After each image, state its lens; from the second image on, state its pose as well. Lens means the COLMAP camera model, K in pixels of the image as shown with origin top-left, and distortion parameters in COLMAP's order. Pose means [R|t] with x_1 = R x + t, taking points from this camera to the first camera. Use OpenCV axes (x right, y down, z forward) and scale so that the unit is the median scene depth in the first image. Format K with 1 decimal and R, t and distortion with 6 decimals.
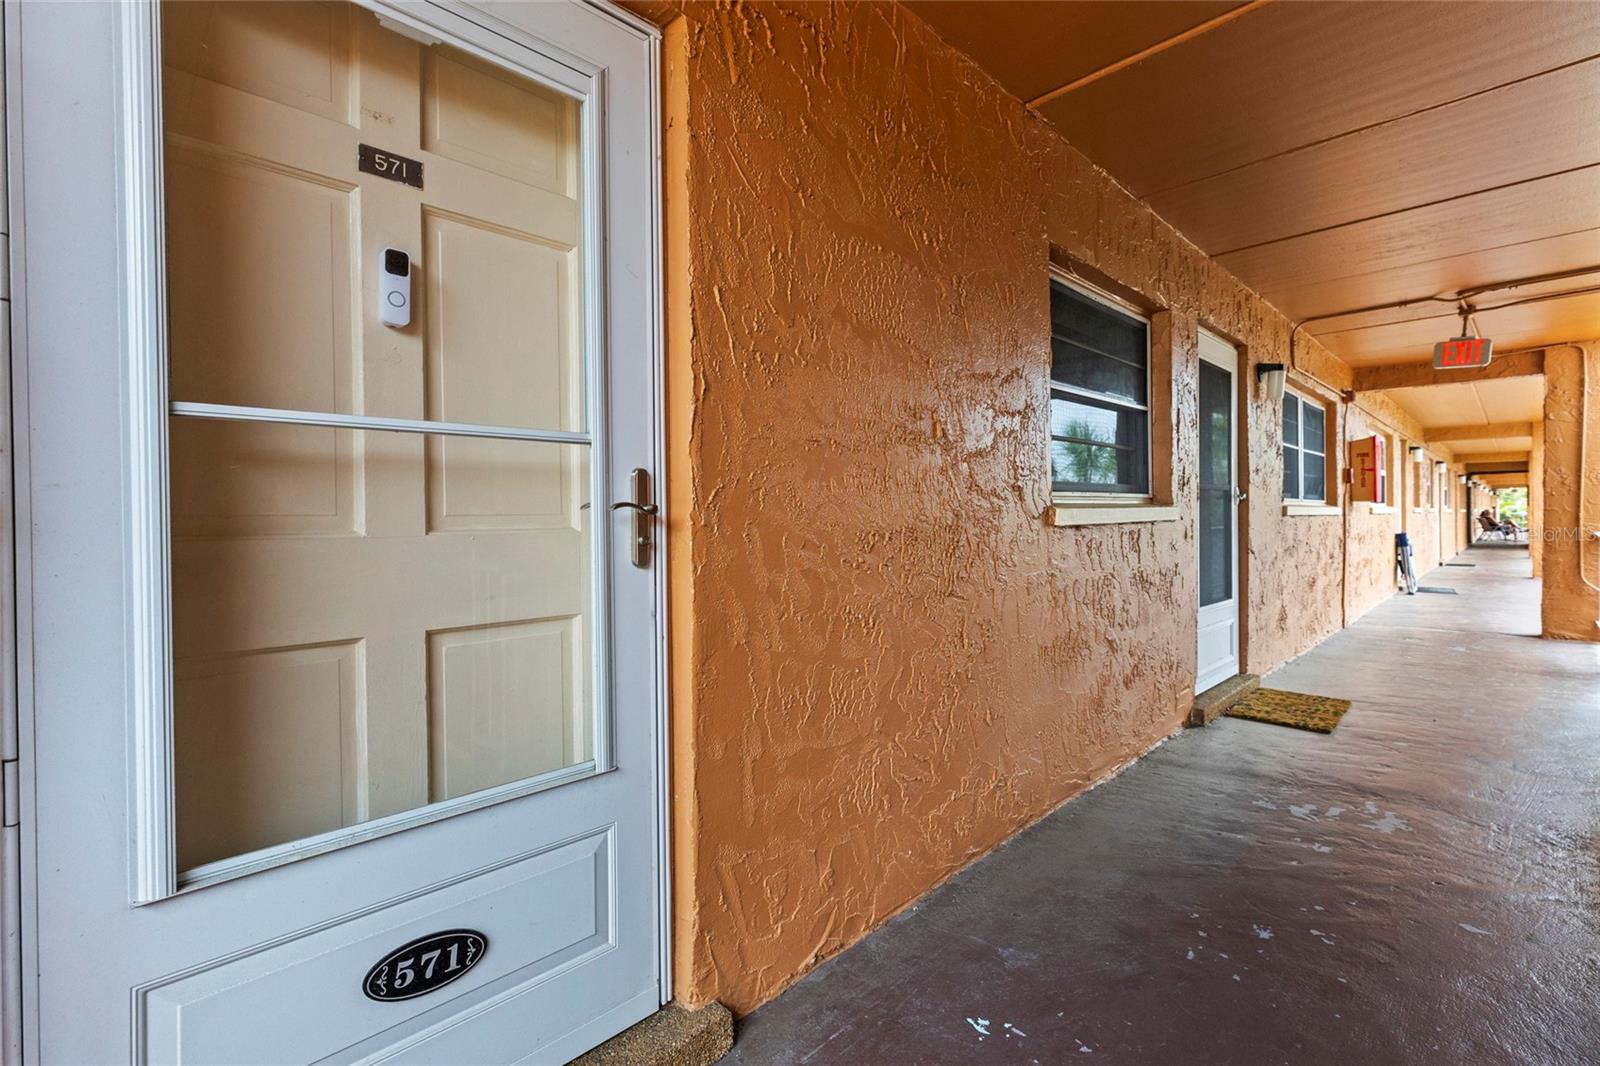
lens RADIAL K [[727.8, 0, 804.3], [0, 727.8, 522.4], [0, 0, 1]] dist [0.002828, 0.000093]
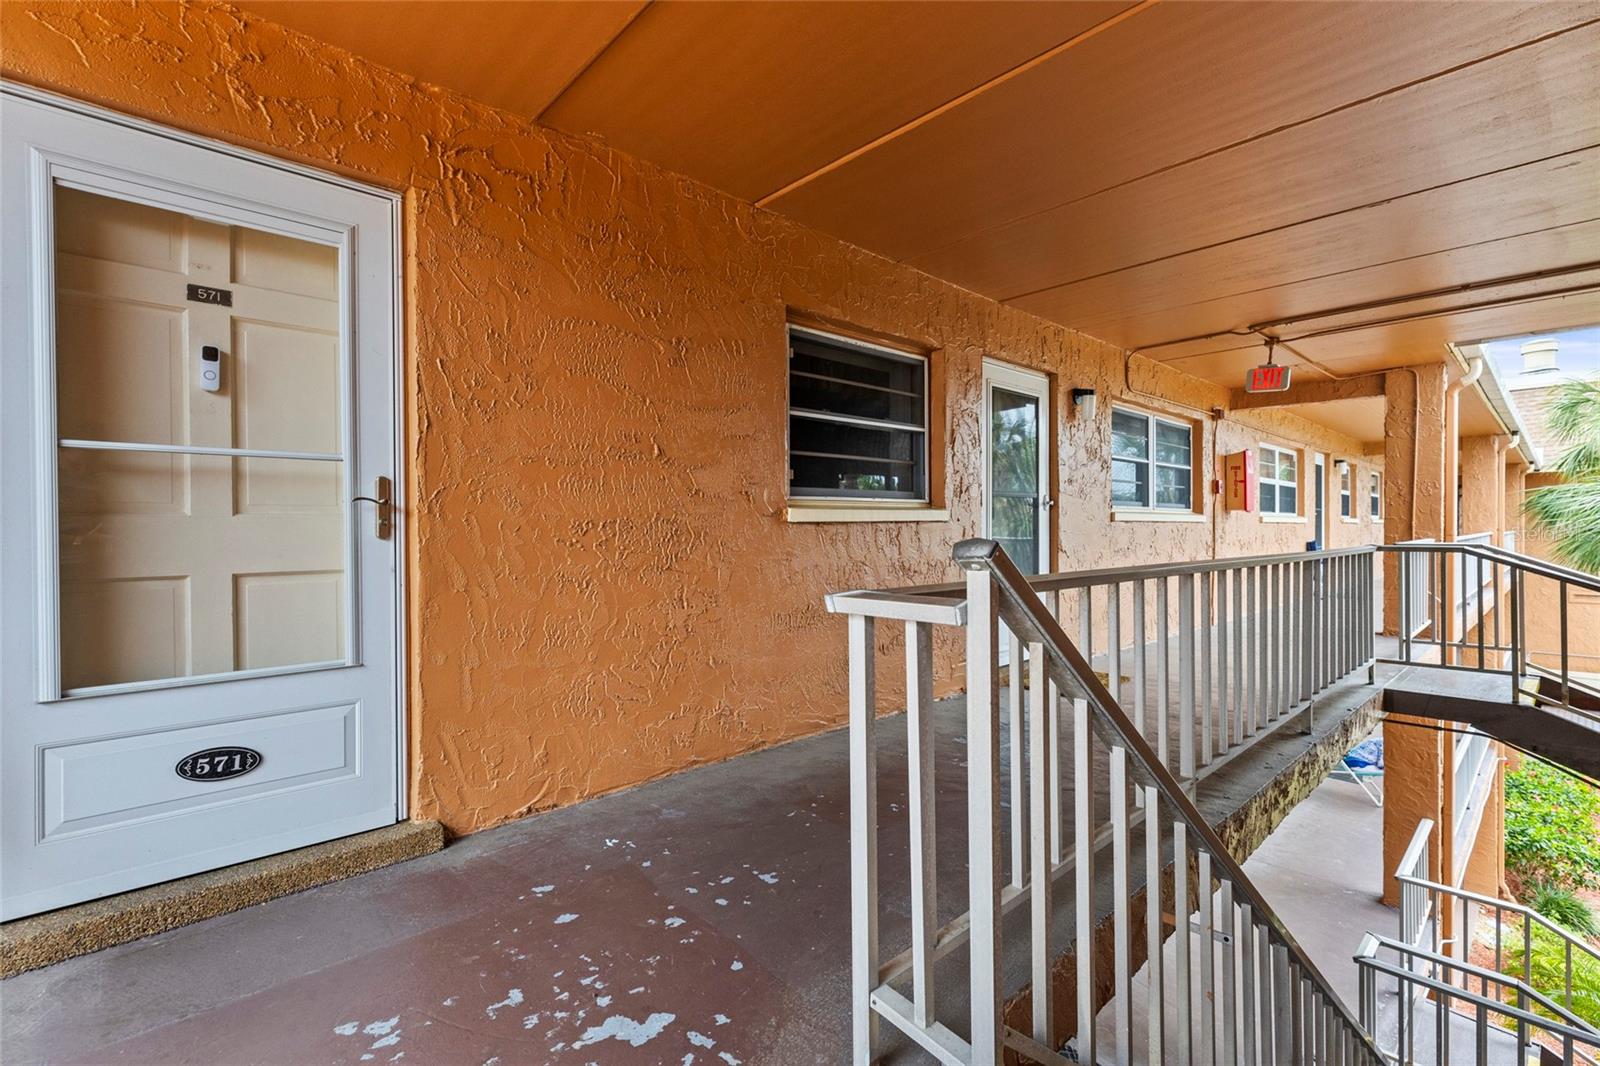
lens RADIAL K [[725.1, 0, 800.0], [0, 725.1, 533.0], [0, 0, 1]] dist [0.001681, 0.001087]
pose [[0.999526, 0.005021, -0.030371, 0.680395], [-0.005036, 0.999987, -0.000413, 0.041887], [0.030369, 0.000566, 0.999539, -0.506423]]
